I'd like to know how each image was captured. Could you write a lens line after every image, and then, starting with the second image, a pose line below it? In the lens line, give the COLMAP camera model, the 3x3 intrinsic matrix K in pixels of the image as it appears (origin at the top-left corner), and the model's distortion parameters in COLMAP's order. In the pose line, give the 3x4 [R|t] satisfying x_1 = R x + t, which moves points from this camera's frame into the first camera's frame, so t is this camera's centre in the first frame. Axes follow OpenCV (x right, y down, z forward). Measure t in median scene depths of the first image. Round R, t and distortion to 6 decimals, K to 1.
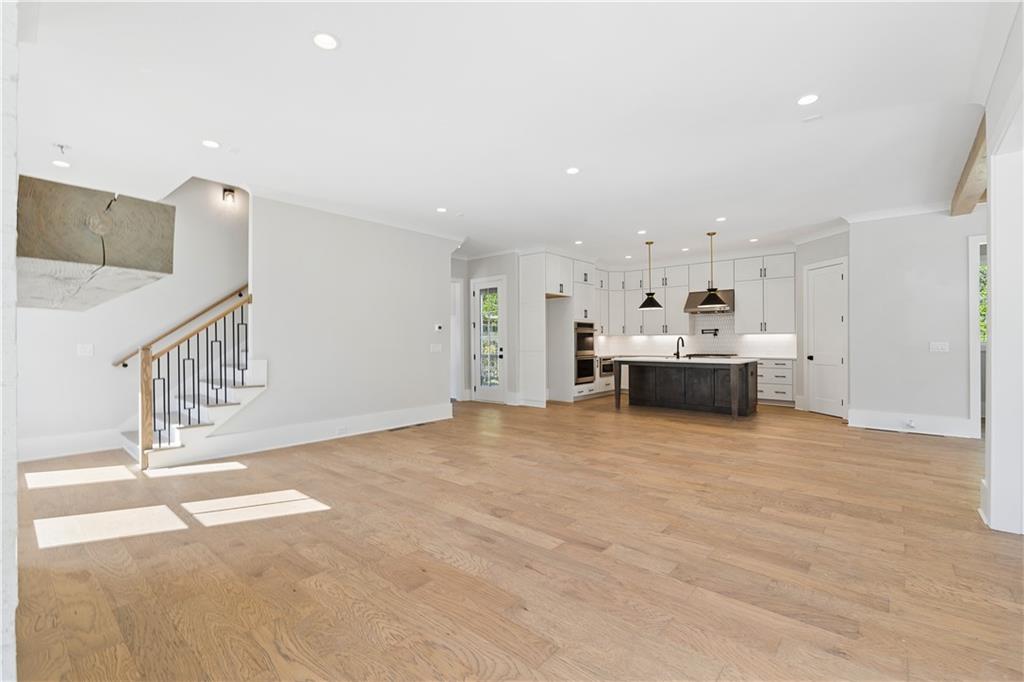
lens RADIAL K [[447.8, 0, 509.7], [0, 447.8, 340.8], [0, 0, 1]] dist [-0.007451, 0.000197]
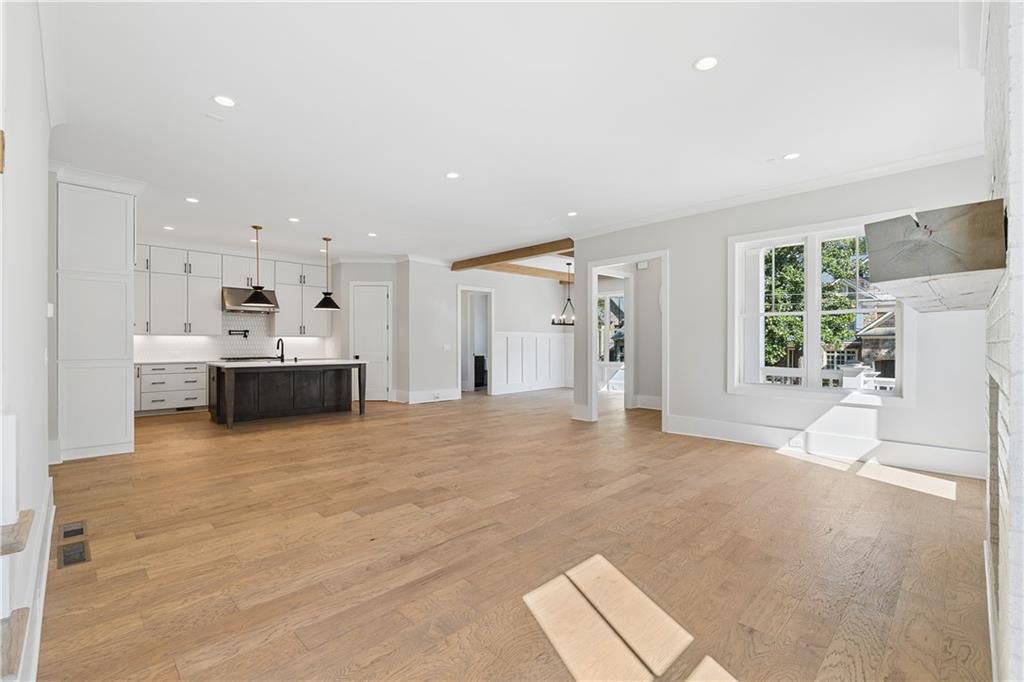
lens RADIAL K [[447.8, 0, 509.7], [0, 447.8, 345.1], [0, 0, 1]] dist [-0.007451, 0.000197]
pose [[0.077531, 0.000435, 0.996990, -0.904508], [-0.003376, 0.999994, -0.000174, 0.005514], [-0.996984, -0.003352, 0.077532, 0.825879]]
